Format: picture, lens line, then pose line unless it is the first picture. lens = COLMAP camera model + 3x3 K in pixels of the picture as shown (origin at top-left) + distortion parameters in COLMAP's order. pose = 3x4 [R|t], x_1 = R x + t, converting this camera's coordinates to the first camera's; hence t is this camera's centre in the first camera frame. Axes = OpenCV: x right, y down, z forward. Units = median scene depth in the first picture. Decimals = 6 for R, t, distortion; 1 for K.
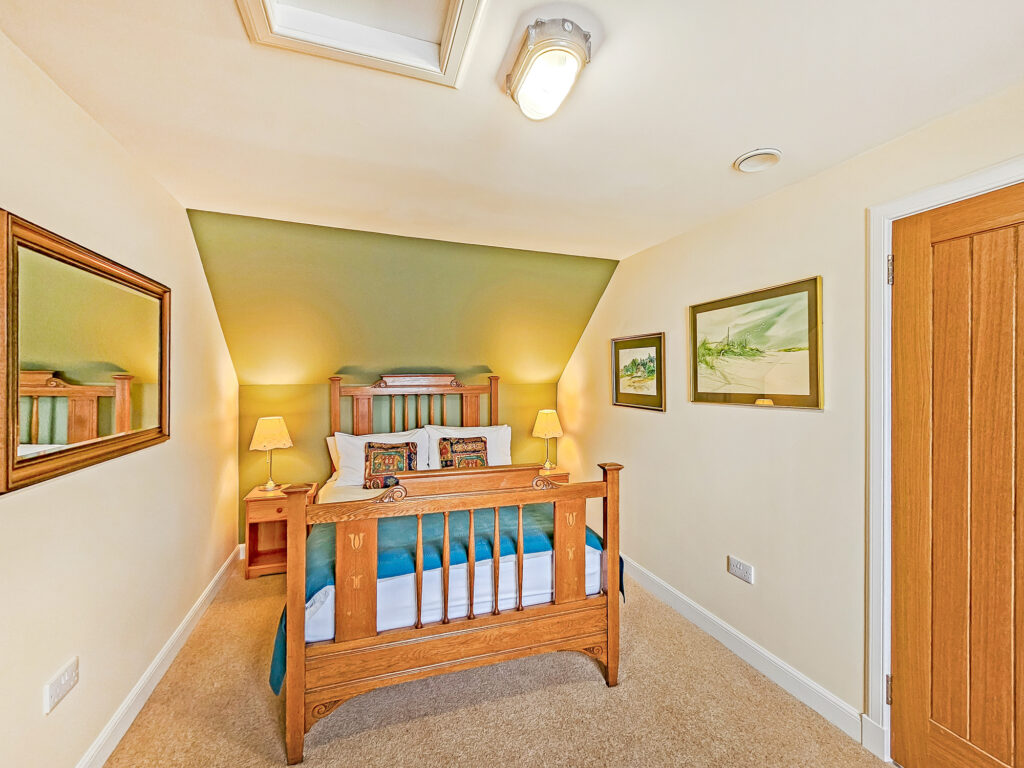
lens RADIAL K [[430.4, 0, 512.0], [0, 430.4, 384.0], [0, 0, 1]] dist [0.000394, -0.000002]
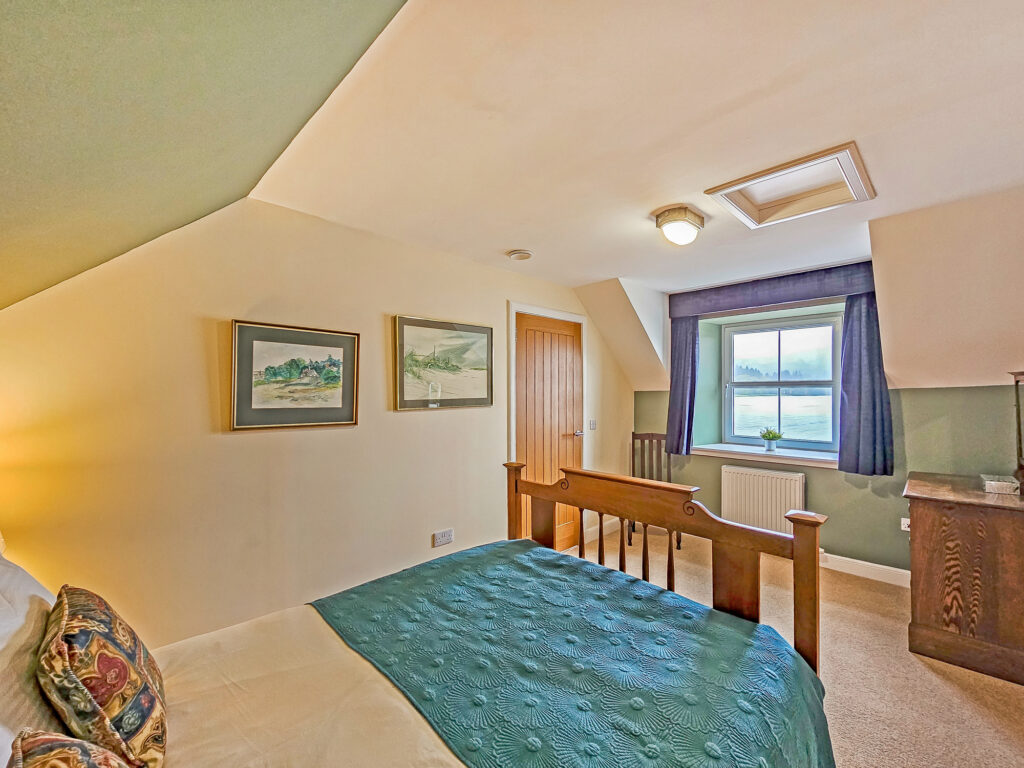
lens RADIAL K [[430.4, 0, 512.0], [0, 430.4, 384.0], [0, 0, 1]] dist [0.000394, -0.000002]
pose [[-0.424342, -0.000905, 0.905501, -0.634058], [0.000522, 0.999999, 0.001244, -0.021989], [-0.905502, 0.001001, -0.424341, 1.222334]]
